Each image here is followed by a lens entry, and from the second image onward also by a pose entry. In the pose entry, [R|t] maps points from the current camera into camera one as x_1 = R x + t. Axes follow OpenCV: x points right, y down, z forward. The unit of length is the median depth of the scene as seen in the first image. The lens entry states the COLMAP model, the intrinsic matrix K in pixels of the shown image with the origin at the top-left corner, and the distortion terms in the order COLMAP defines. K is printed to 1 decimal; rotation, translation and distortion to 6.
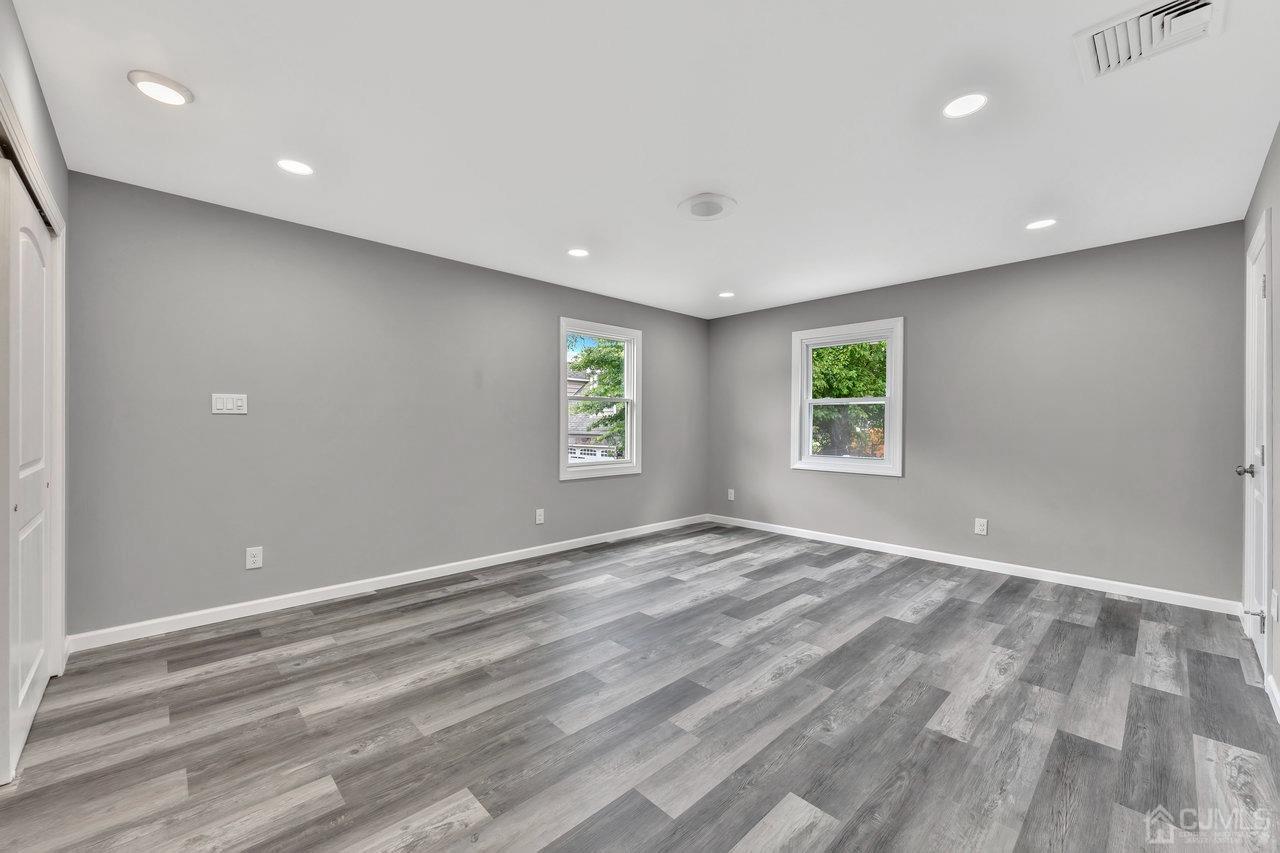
lens RADIAL K [[511.5, 0, 644.0], [0, 511.5, 424.0], [0, 0, 1]] dist [-0.001564, 0.000331]
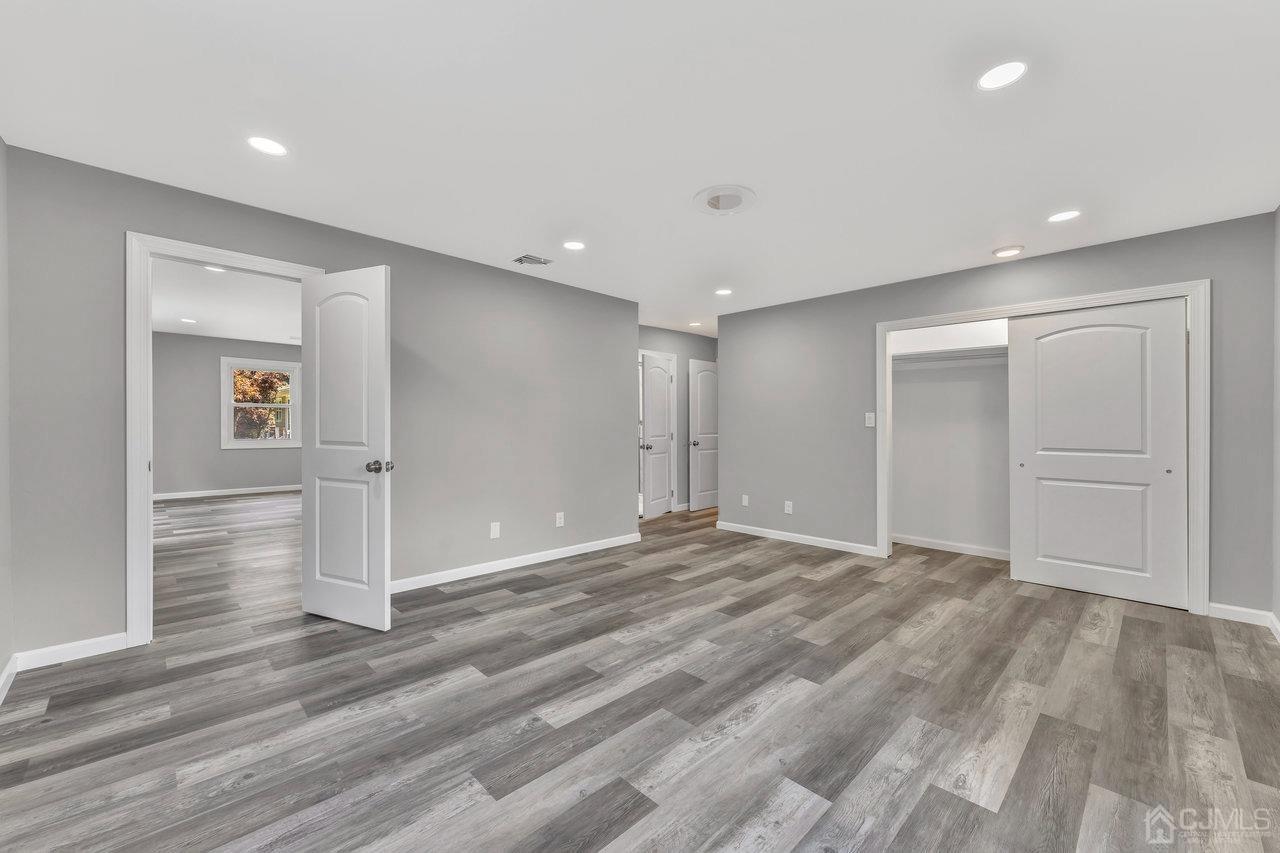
lens RADIAL K [[511.5, 0, 636.1], [0, 511.5, 425.6], [0, 0, 1]] dist [-0.001564, 0.000331]
pose [[-0.999930, -0.011116, 0.003930, 0.275187], [-0.011096, 0.999926, 0.005022, -0.000175], [-0.003985, 0.004978, -0.999980, 1.877605]]
